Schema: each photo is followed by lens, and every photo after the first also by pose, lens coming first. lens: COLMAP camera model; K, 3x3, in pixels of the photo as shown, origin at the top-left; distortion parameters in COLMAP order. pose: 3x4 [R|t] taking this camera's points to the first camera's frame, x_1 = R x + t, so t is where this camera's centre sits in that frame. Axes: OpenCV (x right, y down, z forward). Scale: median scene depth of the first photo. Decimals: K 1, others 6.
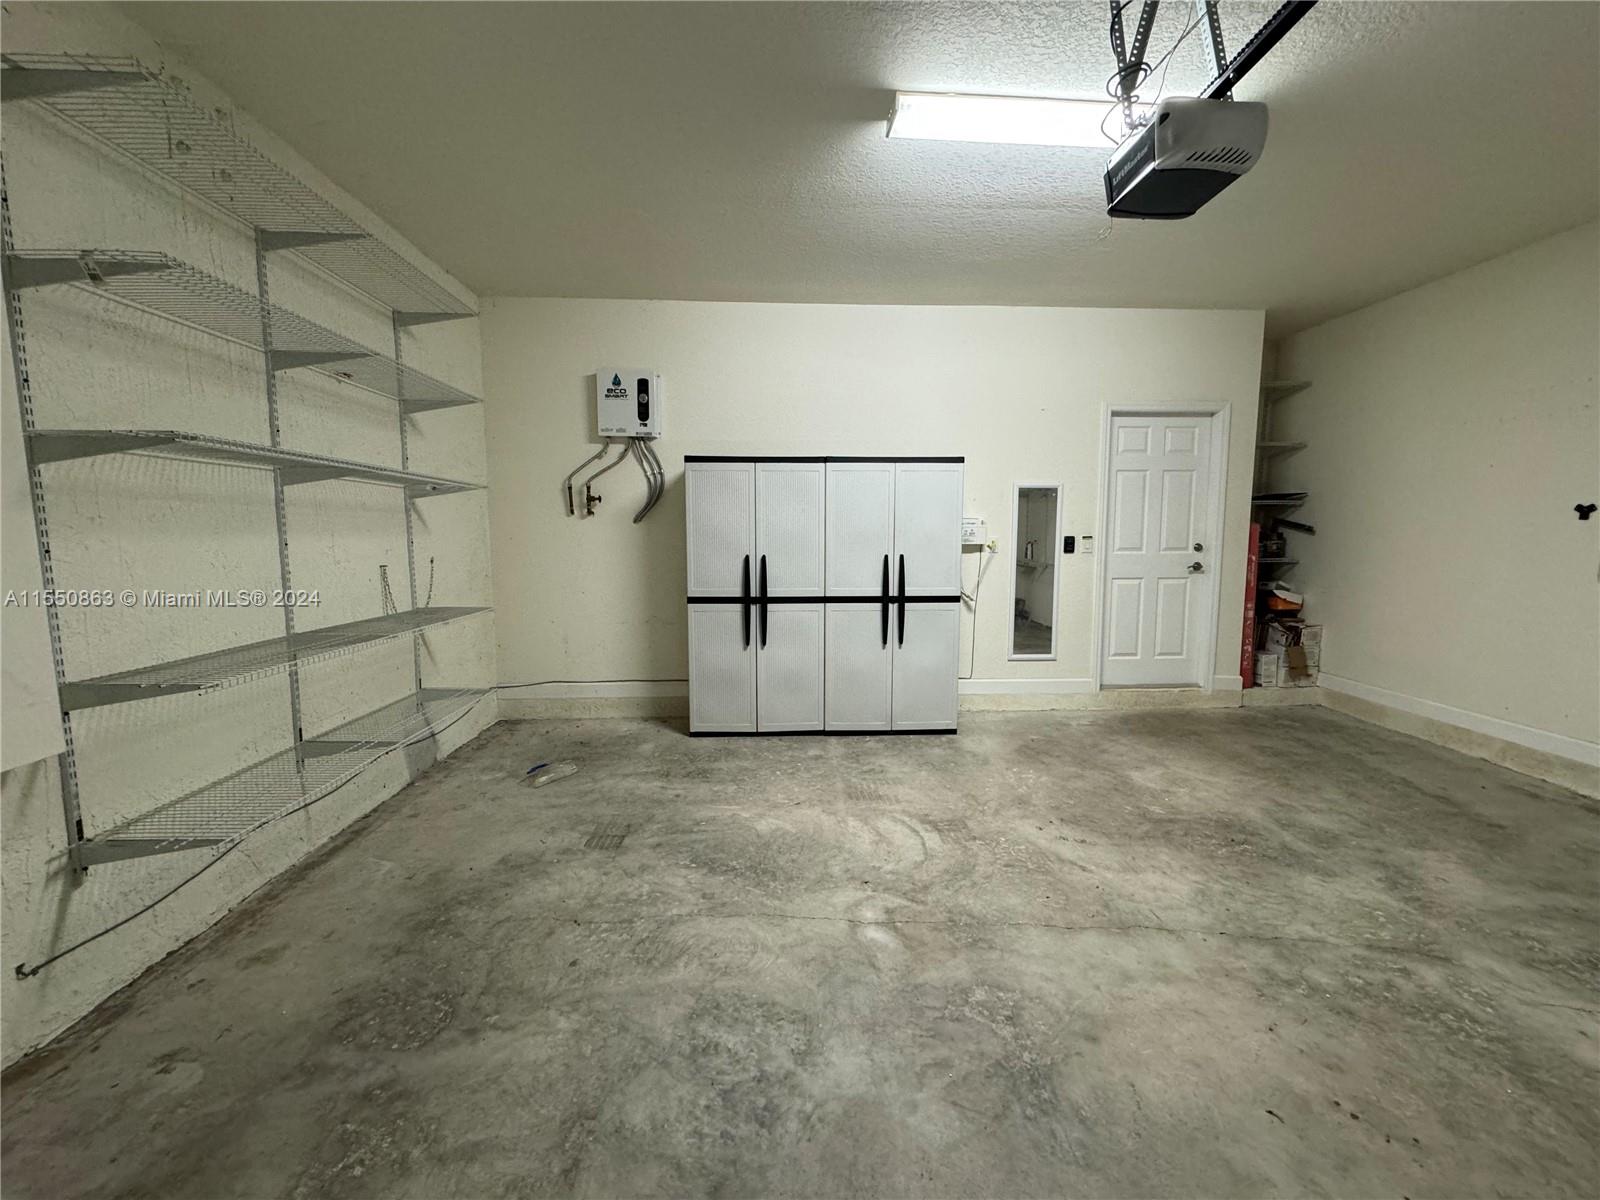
lens RADIAL K [[638.3, 0, 799.8], [0, 638.3, 597.0], [0, 0, 1]] dist [-0.006412, 0.001165]
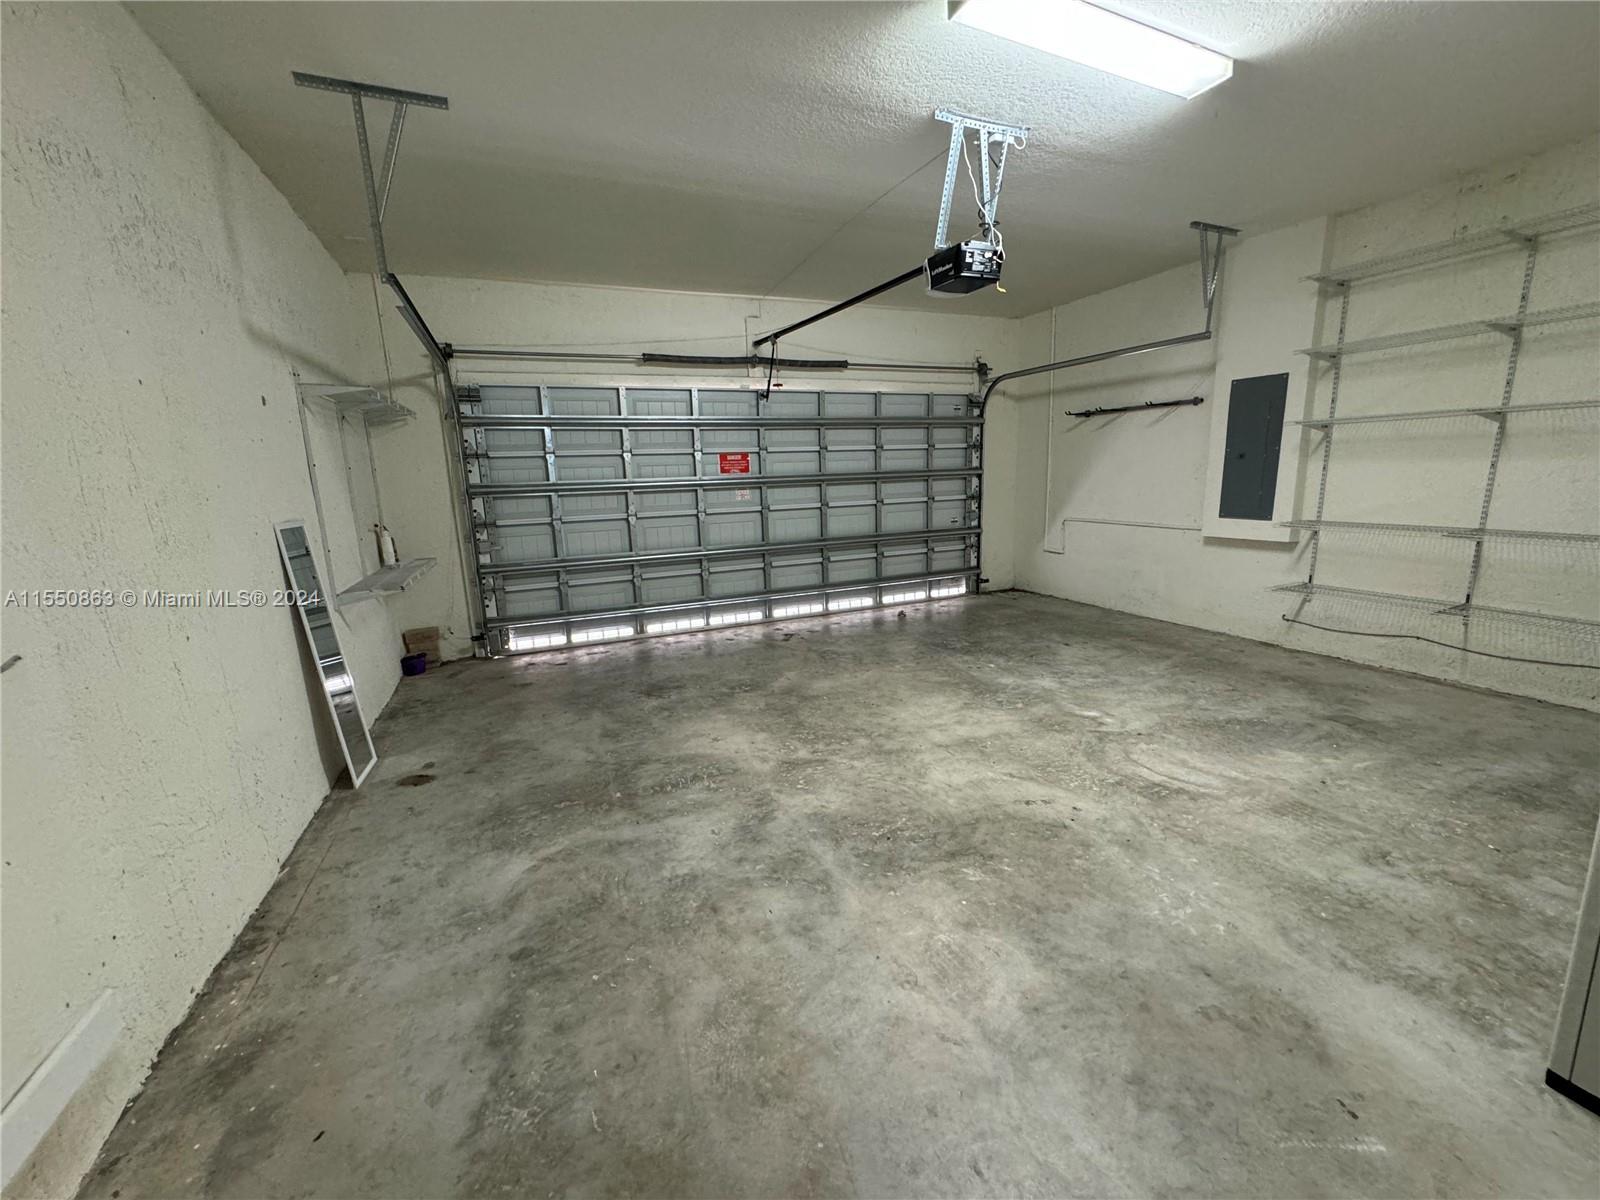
lens RADIAL K [[638.3, 0, 804.7], [0, 638.3, 597.3], [0, 0, 1]] dist [-0.006412, 0.001165]
pose [[-0.932959, 0.102101, -0.345200, 1.155662], [-0.001259, 0.958003, 0.286755, -0.203951], [0.359981, 0.267965, -0.893649, 1.807971]]
